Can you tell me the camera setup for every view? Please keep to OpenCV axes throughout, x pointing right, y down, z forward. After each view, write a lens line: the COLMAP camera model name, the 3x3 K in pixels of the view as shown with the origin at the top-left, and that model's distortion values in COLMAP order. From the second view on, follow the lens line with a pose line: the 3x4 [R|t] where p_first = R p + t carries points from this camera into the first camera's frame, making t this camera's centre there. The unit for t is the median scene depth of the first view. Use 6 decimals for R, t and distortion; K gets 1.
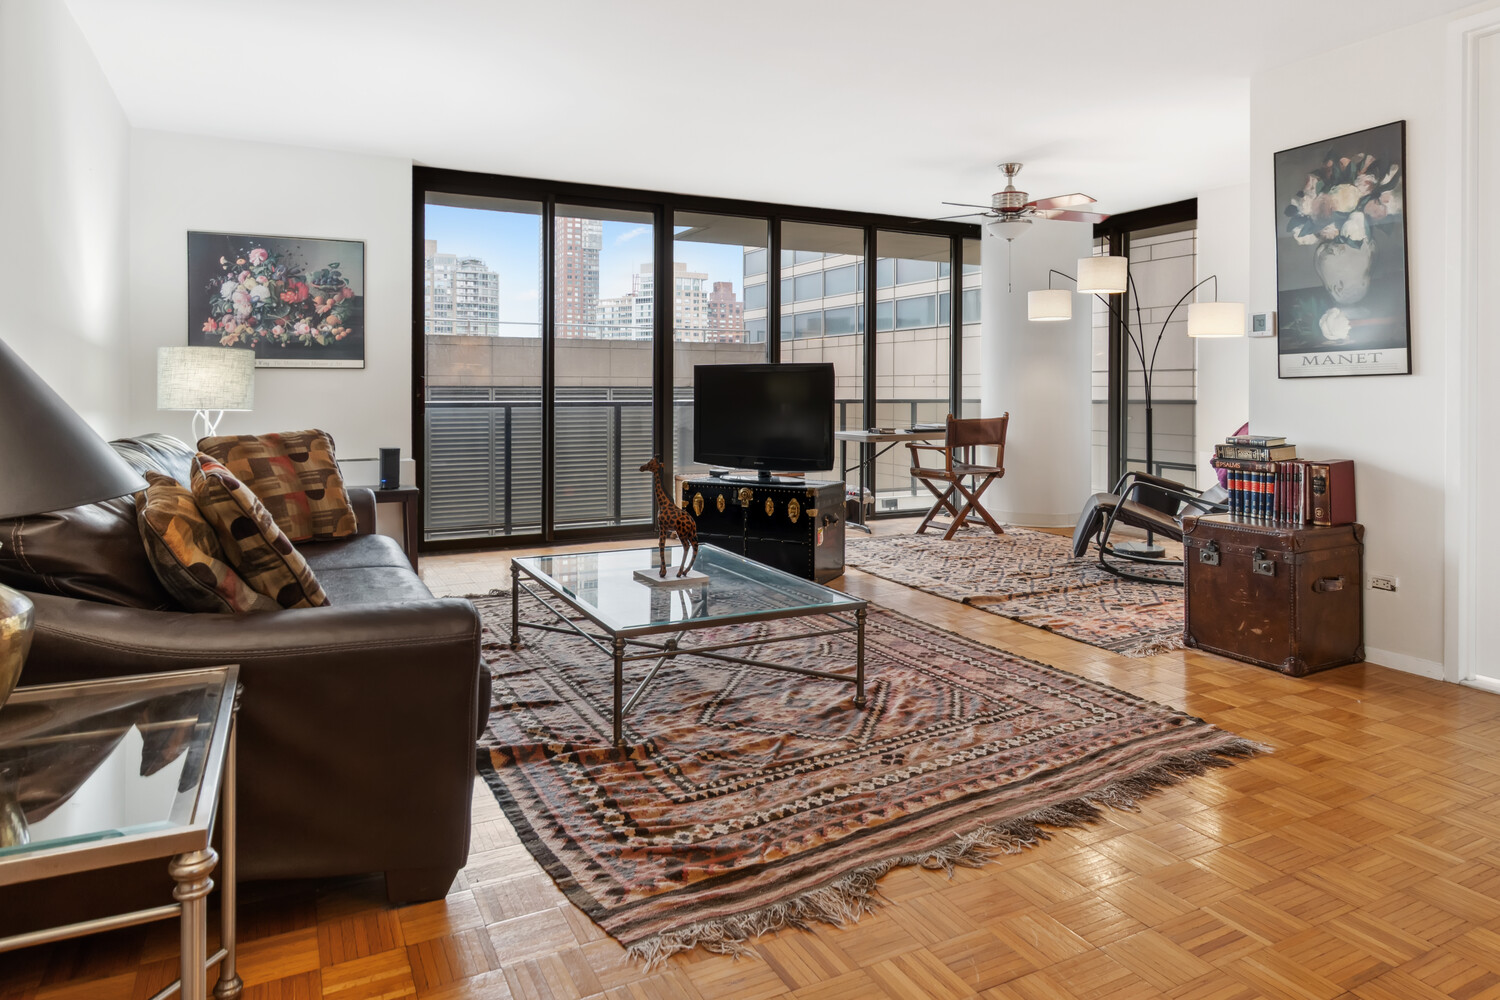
lens RADIAL K [[915.9, 0, 741.8], [0, 915.9, 376.1], [0, 0, 1]] dist [-0.003034, -0.003481]
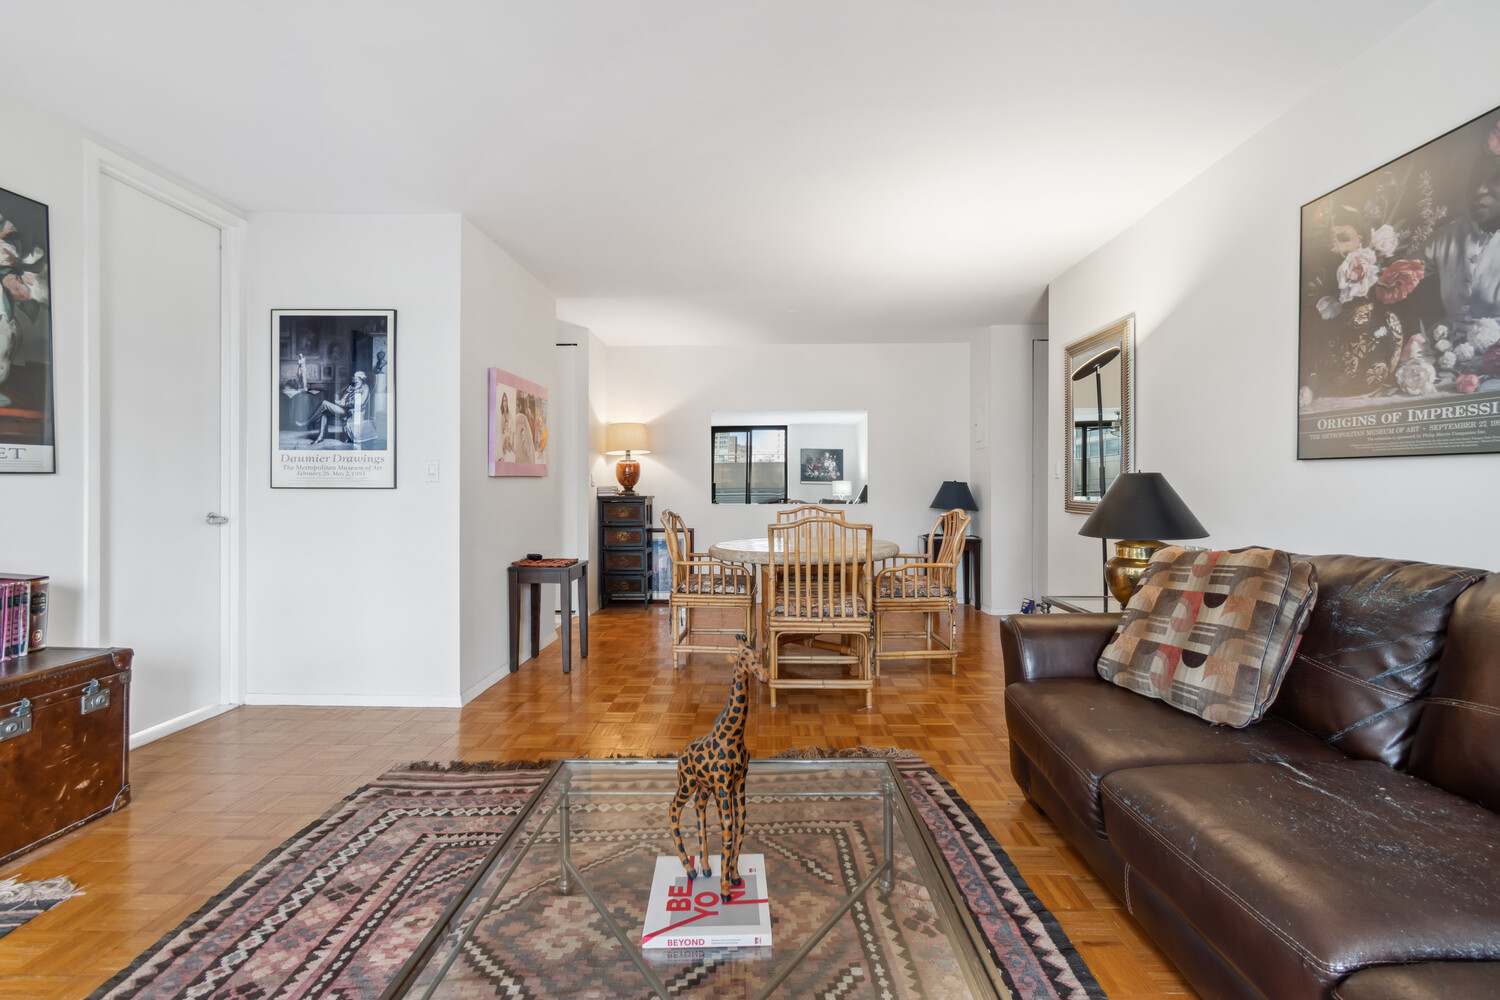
lens RADIAL K [[683.1, 0, 747.0], [0, 683.1, 495.5], [0, 0, 1]] dist [0.004246, 0.000501]
pose [[-0.884613, -0.007341, 0.466267, -0.244594], [-0.006196, 0.999973, 0.003988, 0.013202], [-0.466284, 0.000639, -0.884635, 1.248692]]
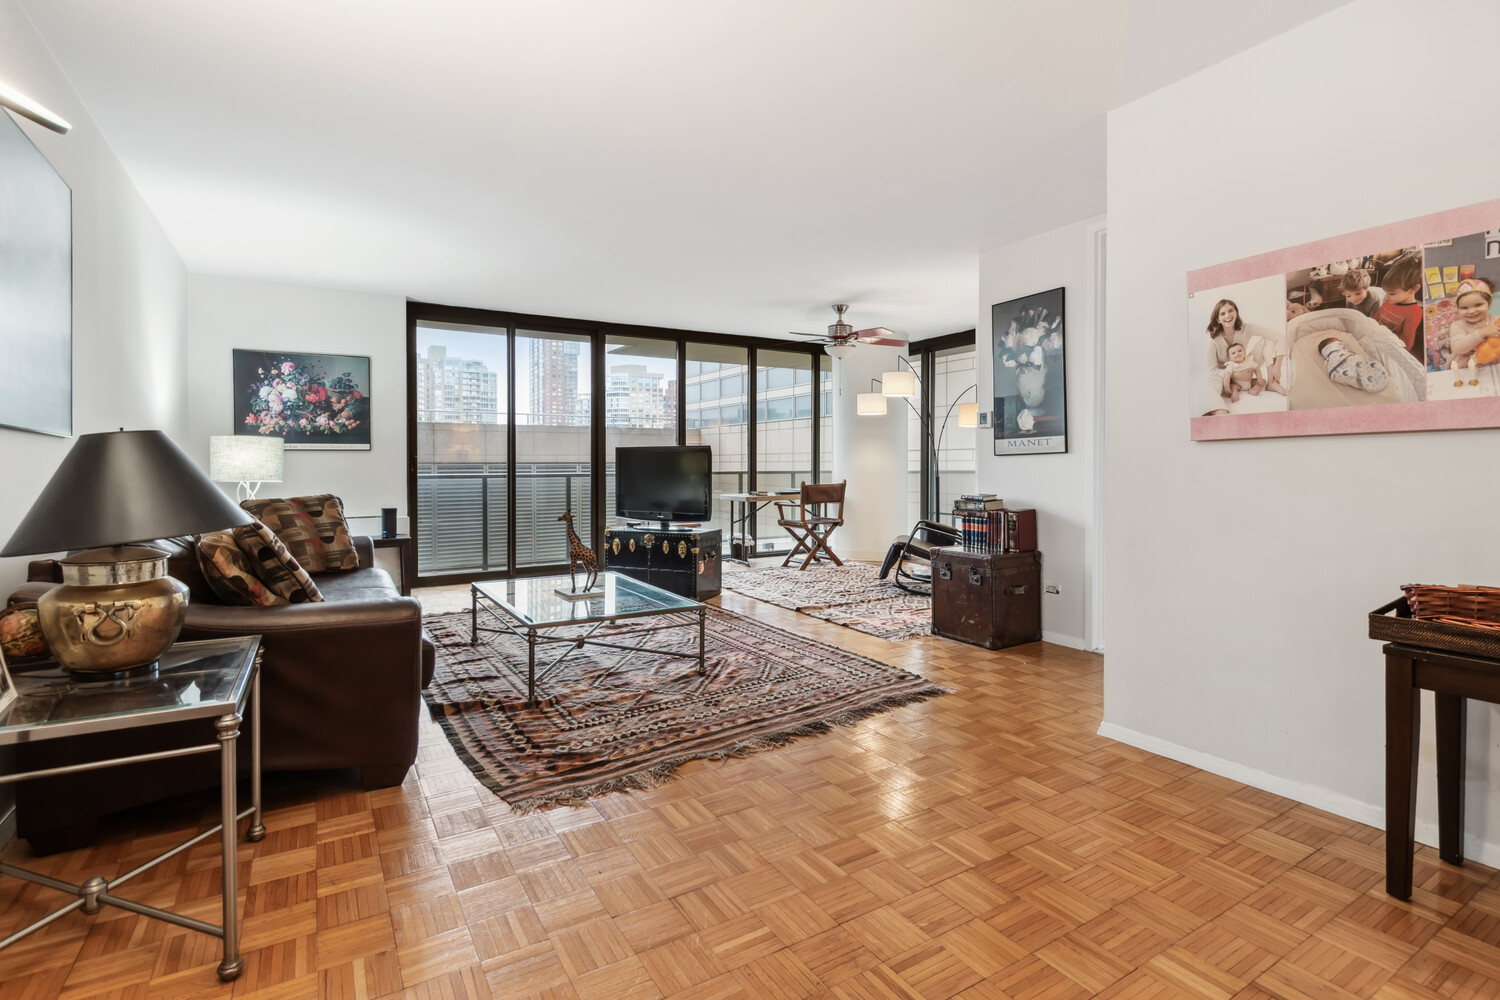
lens RADIAL K [[711.5, 0, 745.0], [0, 711.5, 460.1], [0, 0, 1]] dist [-0.004267, 0.000316]
pose [[0.997166, -0.003983, 0.075130, 0.097688], [0.003301, 0.999952, 0.009197, -0.002400], [-0.075163, -0.008923, 0.997131, -0.147161]]
